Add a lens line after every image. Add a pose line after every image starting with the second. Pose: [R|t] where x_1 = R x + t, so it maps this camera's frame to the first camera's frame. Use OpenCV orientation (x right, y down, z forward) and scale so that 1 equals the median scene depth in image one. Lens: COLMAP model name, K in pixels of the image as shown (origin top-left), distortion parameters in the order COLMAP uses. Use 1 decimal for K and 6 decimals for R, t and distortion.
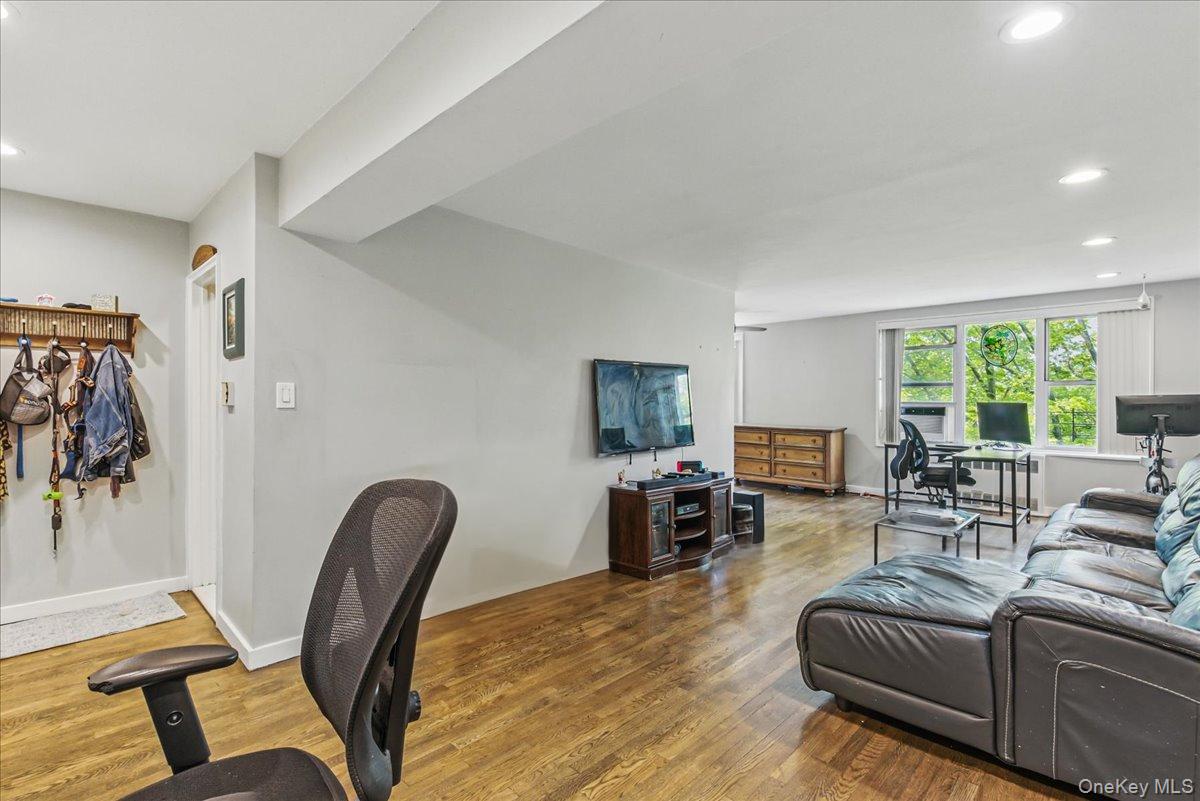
lens RADIAL K [[552.6, 0, 599.8], [0, 552.6, 404.8], [0, 0, 1]] dist [-0.001094, -0.000153]
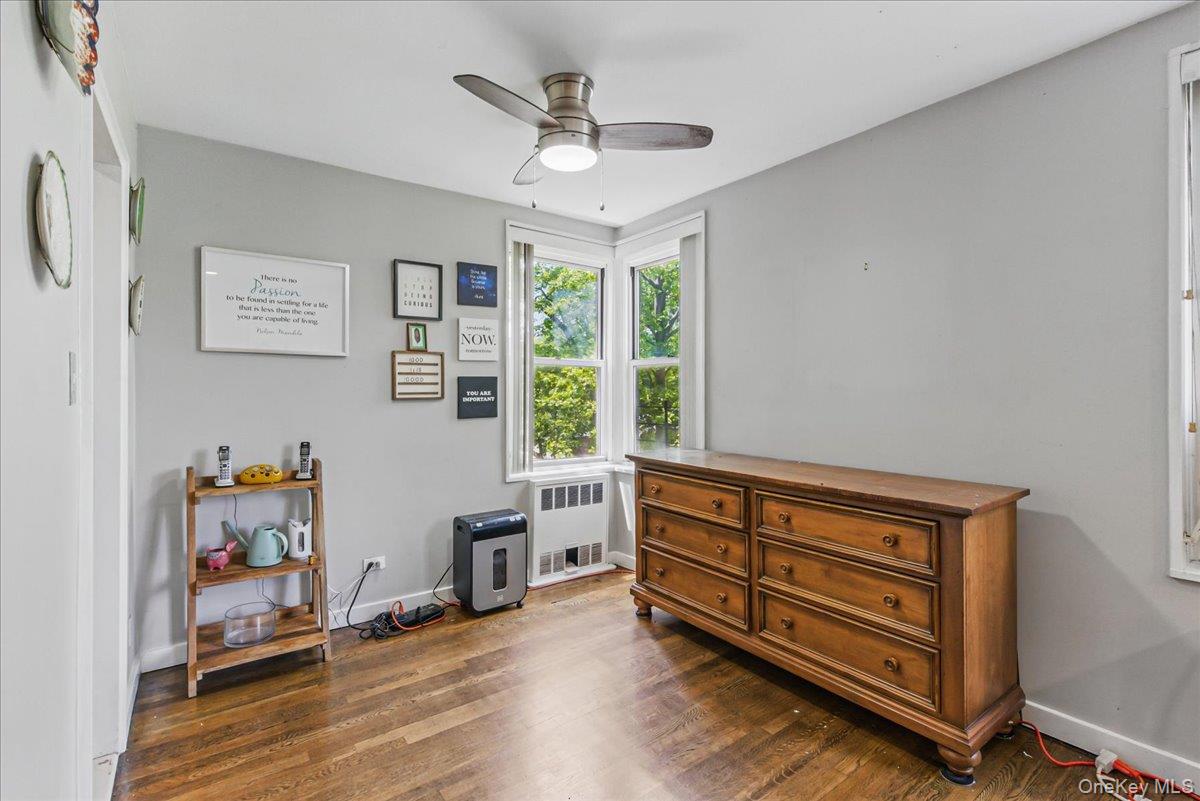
lens RADIAL K [[552.6, 0, 602.0], [0, 552.6, 393.2], [0, 0, 1]] dist [-0.001094, -0.000153]
pose [[0.987309, -0.007104, -0.158650, 0.294318], [0.007274, 0.999973, 0.000488, -0.006143], [0.158643, -0.001636, 0.987335, 0.721595]]
